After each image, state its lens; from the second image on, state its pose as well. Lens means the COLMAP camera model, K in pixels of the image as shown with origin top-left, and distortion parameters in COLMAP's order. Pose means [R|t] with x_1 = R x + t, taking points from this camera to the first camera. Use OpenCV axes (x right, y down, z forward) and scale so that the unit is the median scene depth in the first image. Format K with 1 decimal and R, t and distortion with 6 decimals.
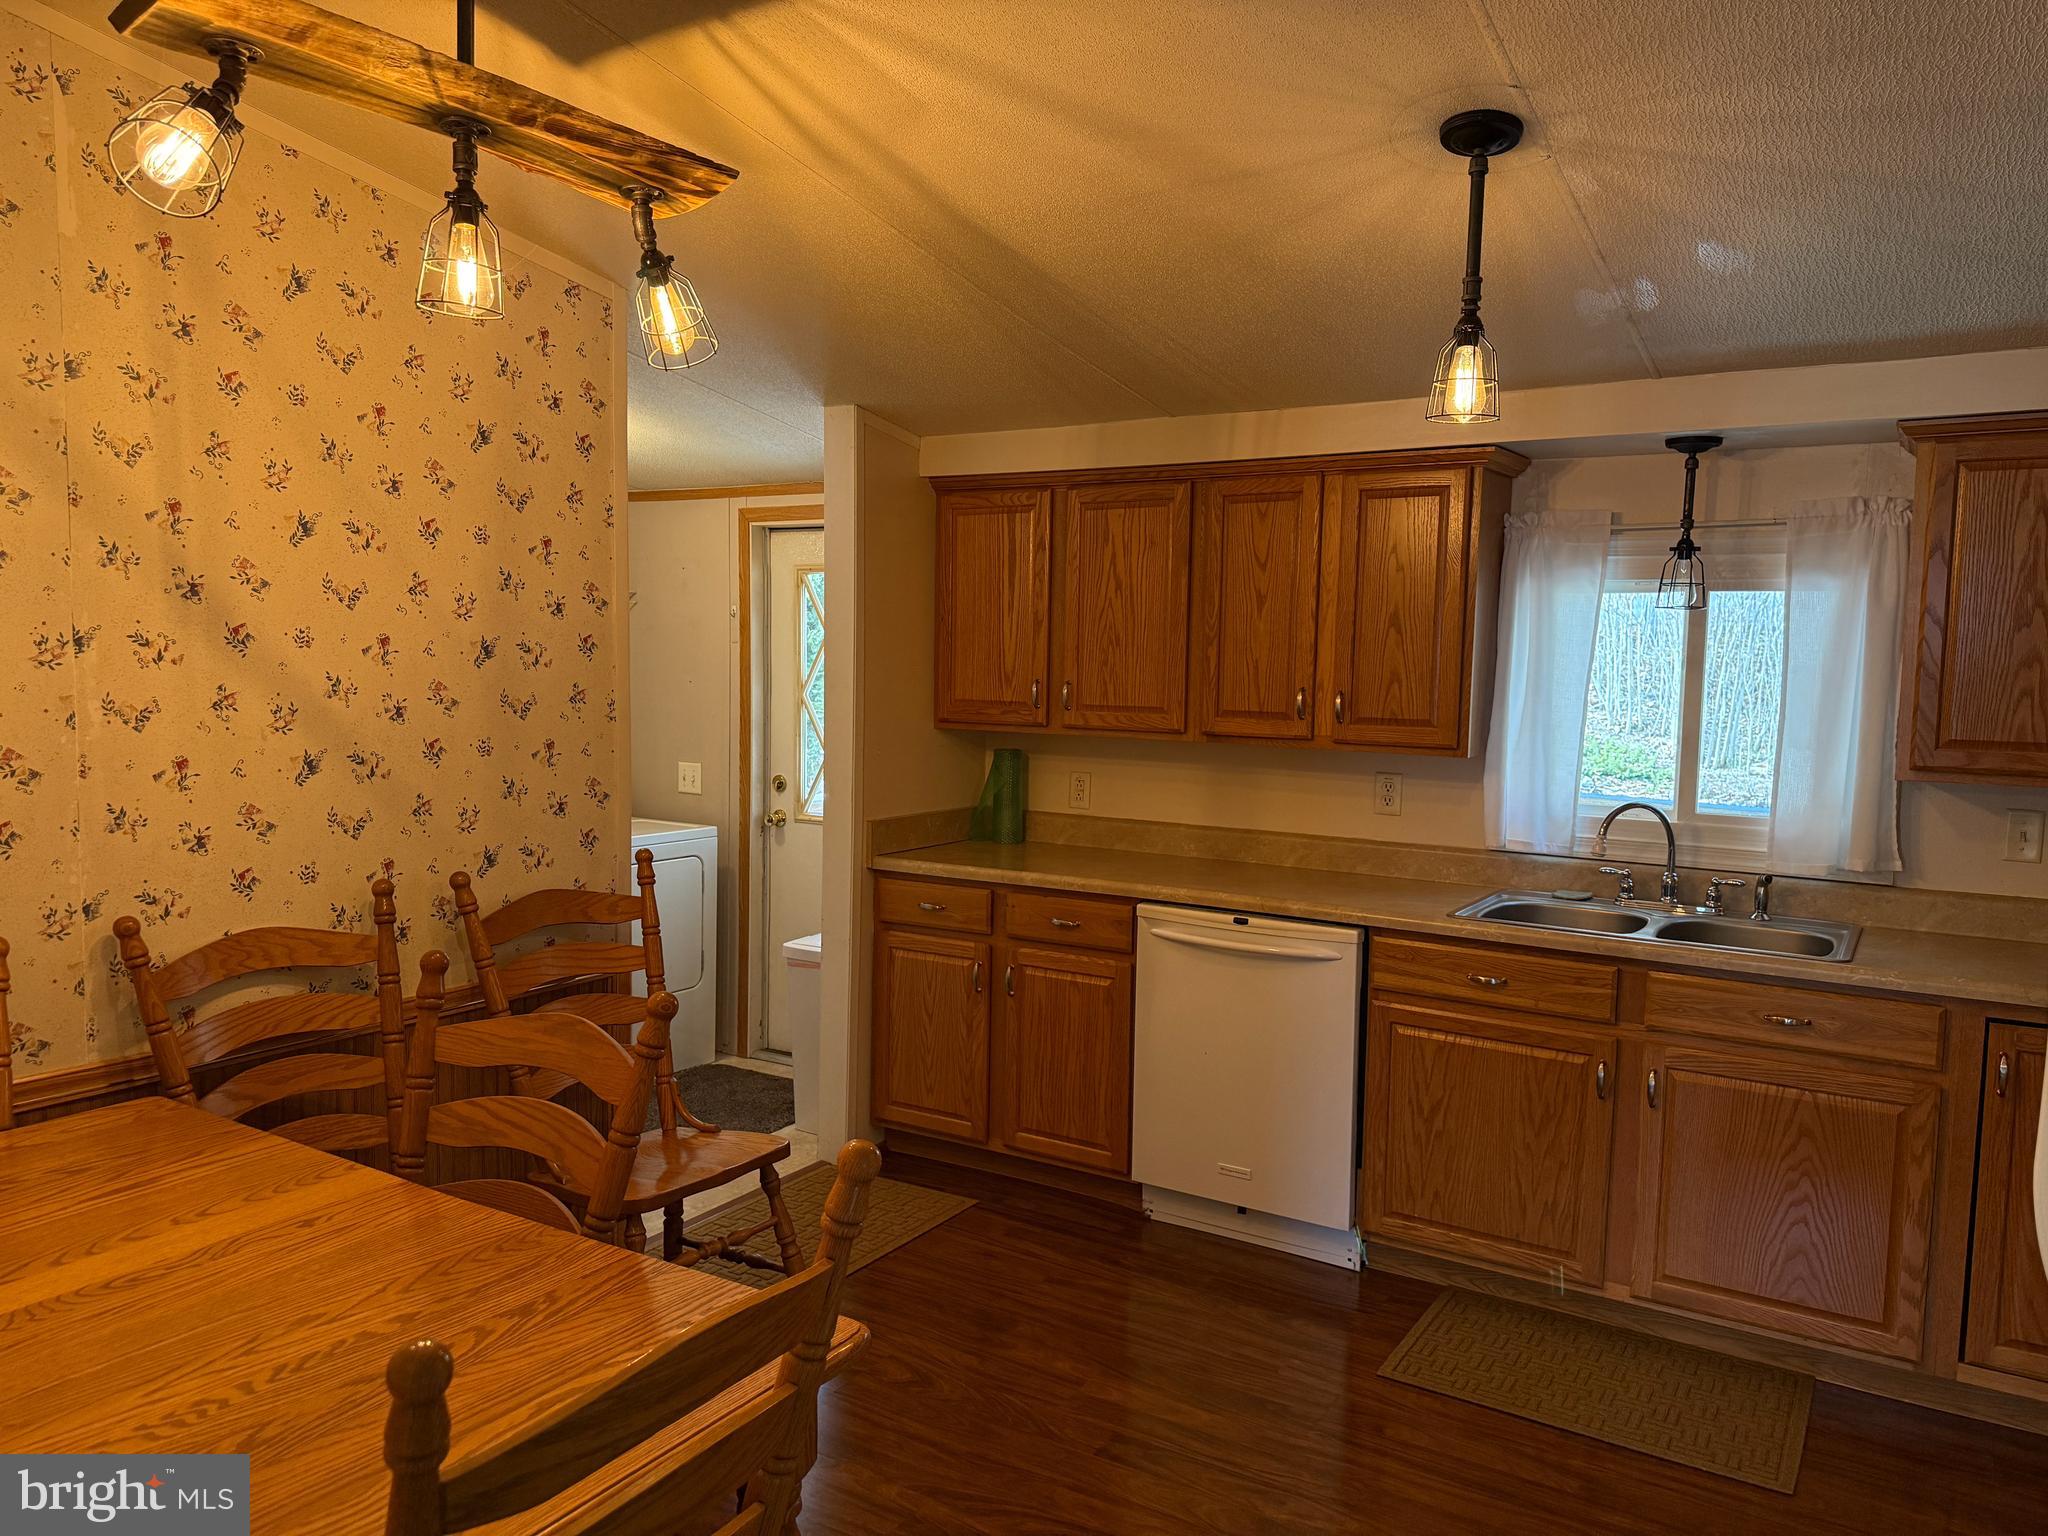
lens RADIAL K [[1454.2, 0, 1024.0], [0, 1454.2, 768.0], [0, 0, 1]] dist [0.093949, -0.128290]
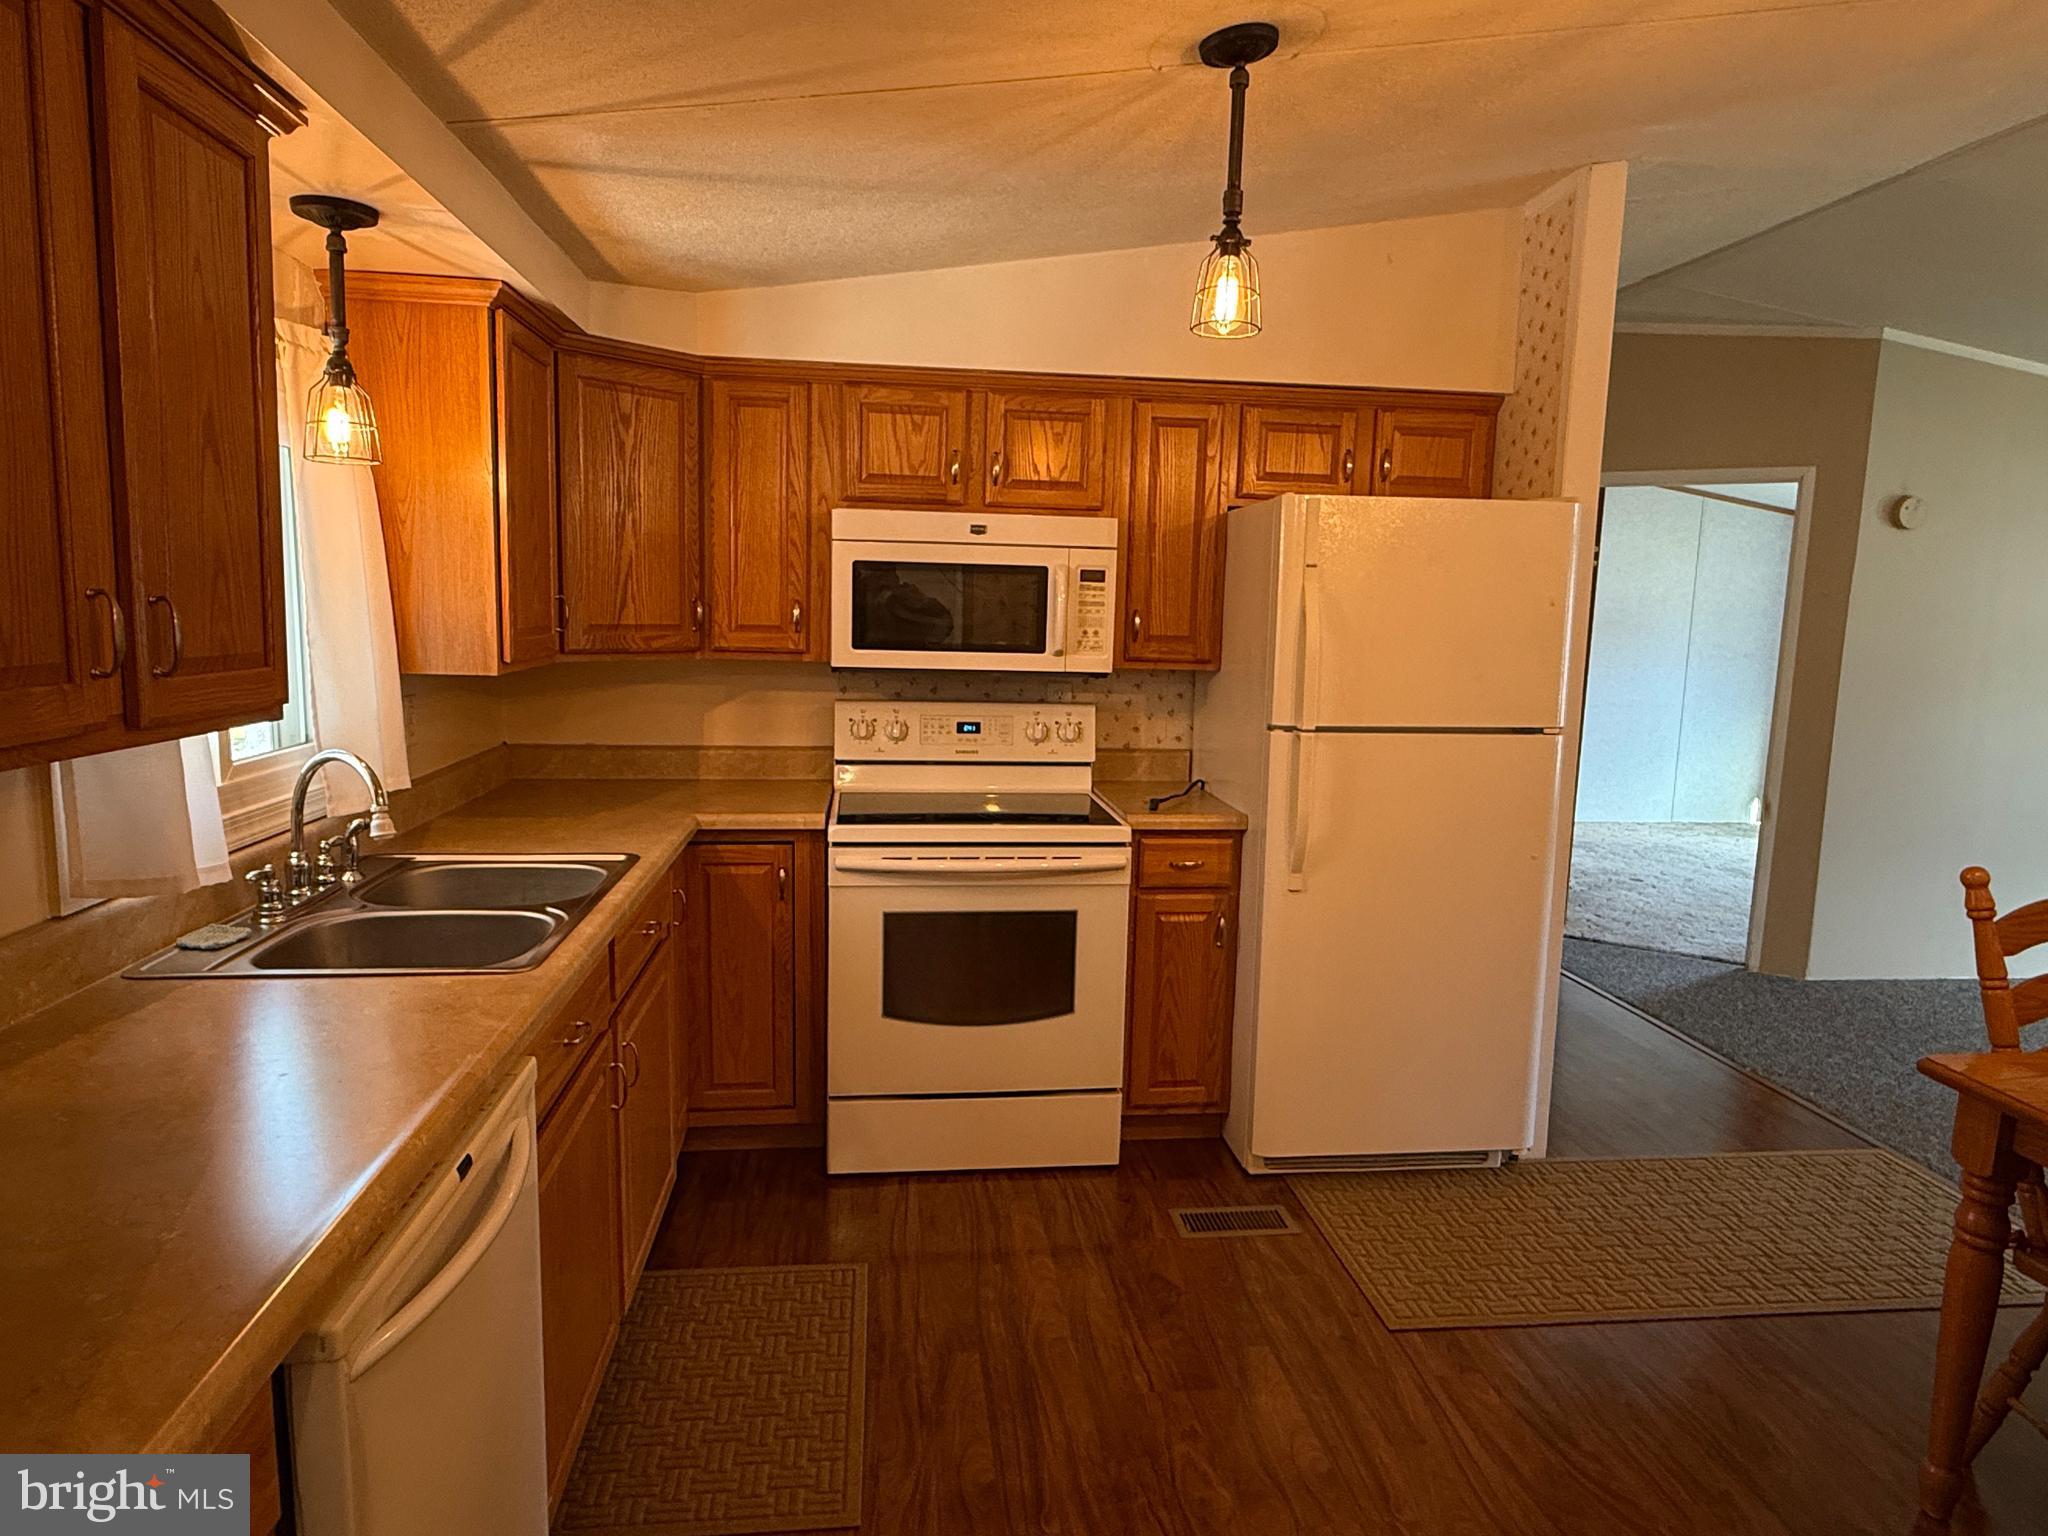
lens RADIAL K [[1241.4, 0, 1016.3], [0, 1241.4, 762.4], [0, 0, 1]] dist [0.001446, 0.001667]
pose [[-0.624681, -0.137863, 0.768614, -0.190680], [0.019915, 0.981159, 0.192172, -0.068477], [-0.780626, 0.135353, -0.610166, 1.020592]]
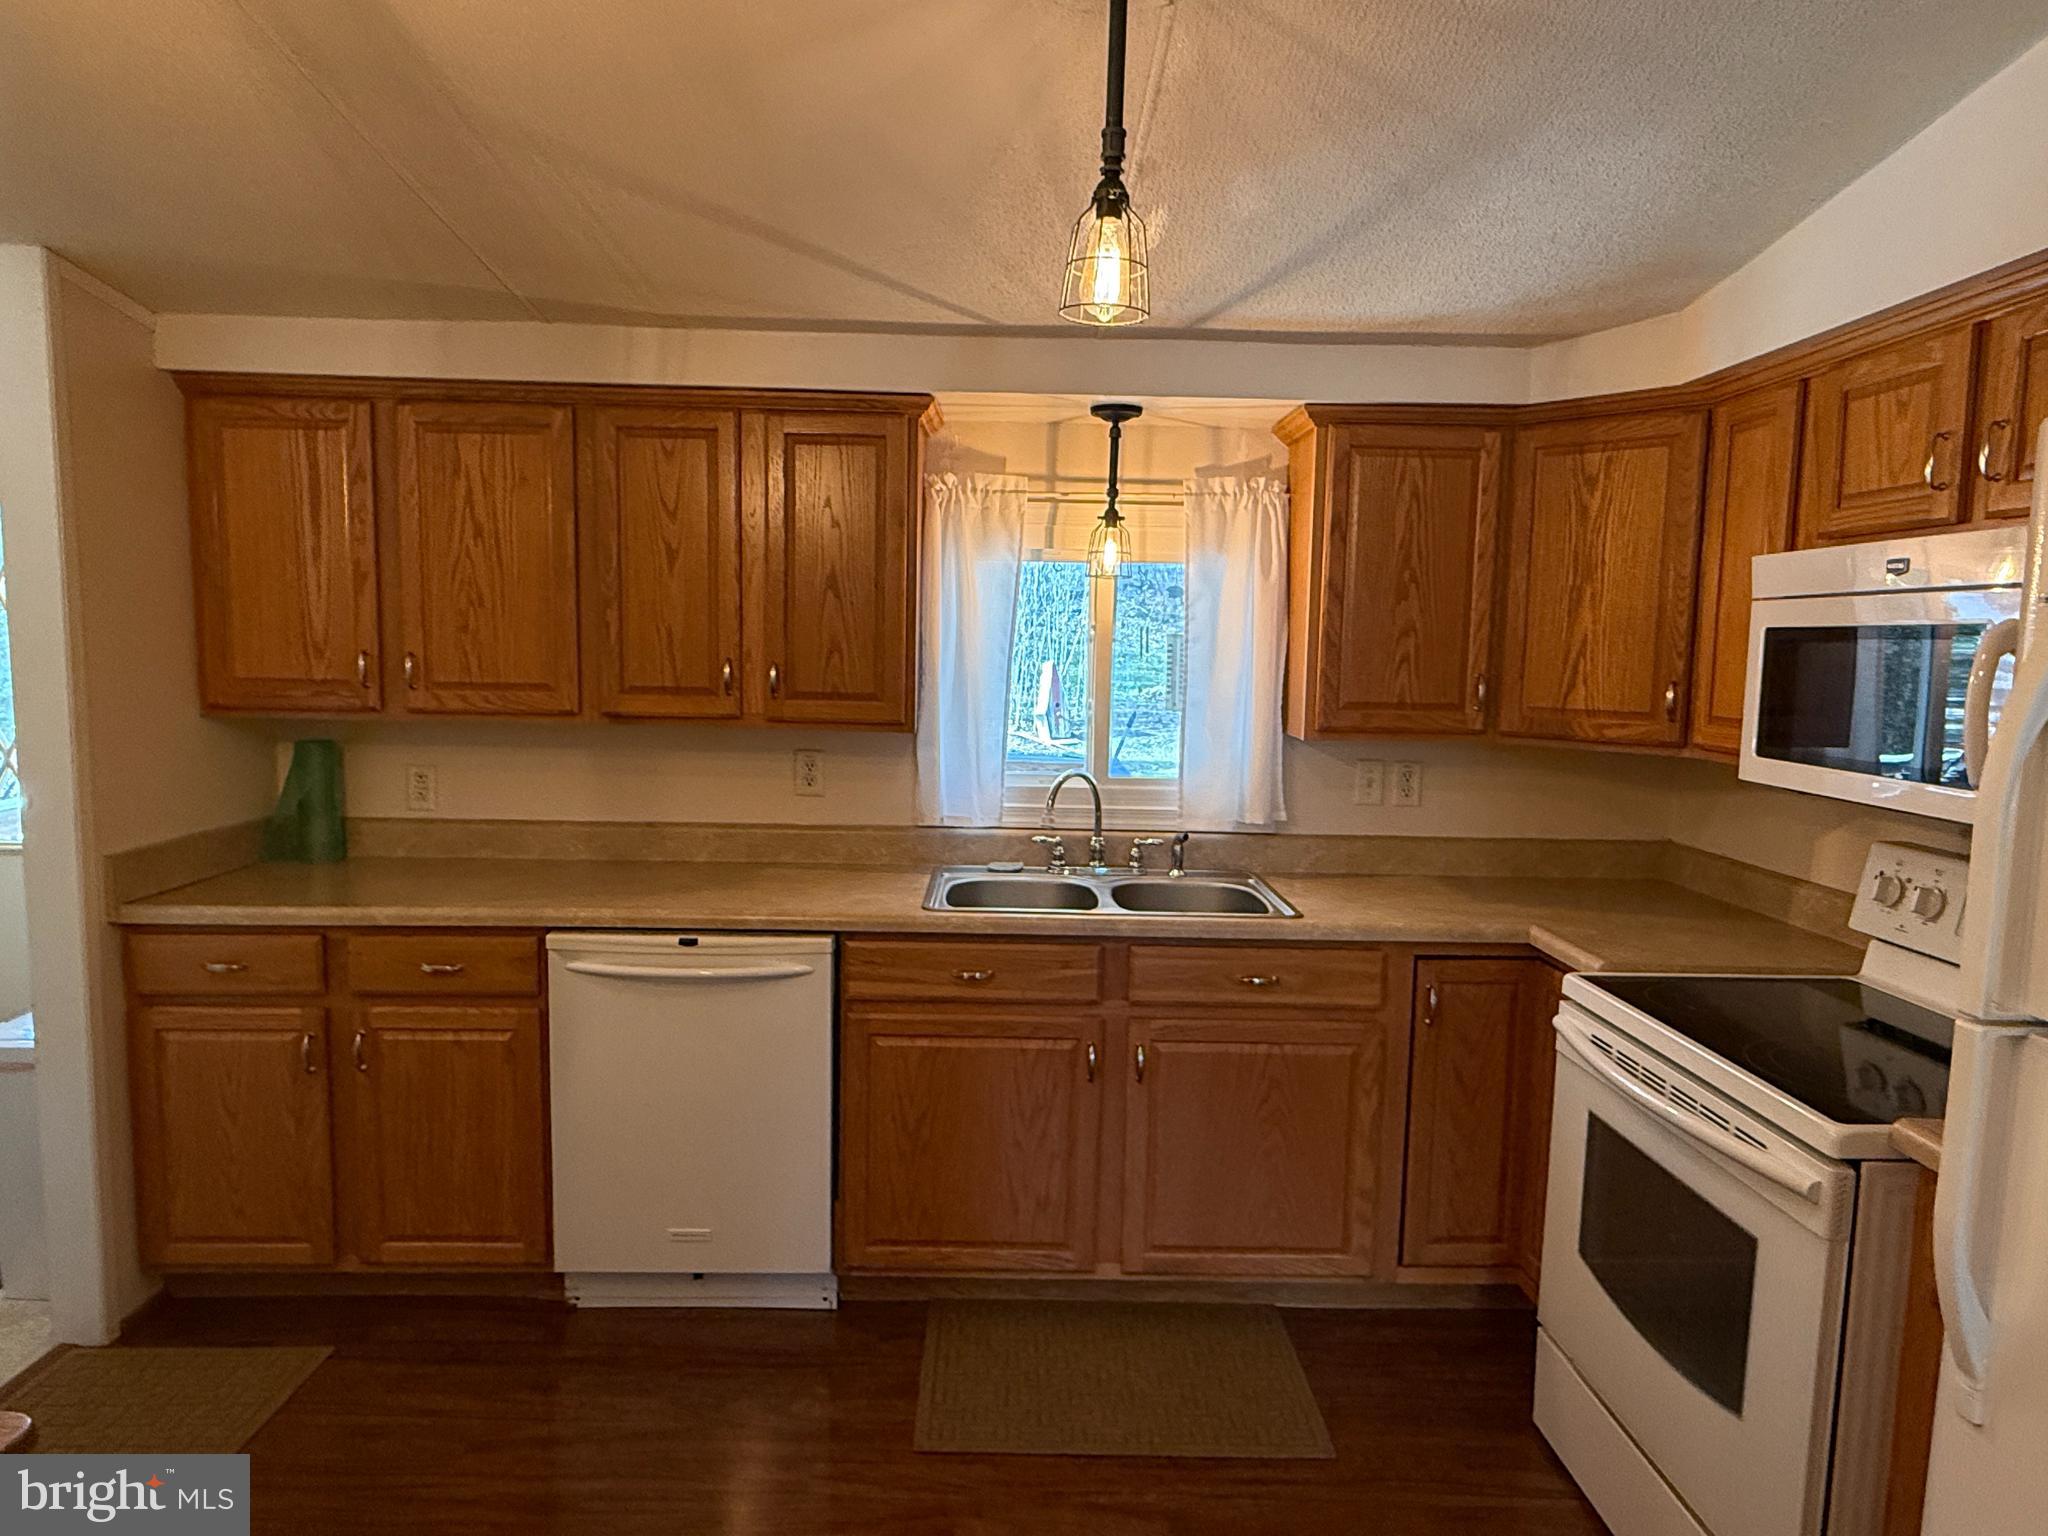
lens RADIAL K [[1241.4, 0, 1016.3], [0, 1241.4, 762.4], [0, 0, 1]] dist [0.001446, 0.001667]
pose [[0.837946, -0.056968, 0.542772, -0.068421], [0.037657, 0.998202, 0.046632, -0.021606], [-0.544453, -0.018636, 0.838584, 0.291511]]
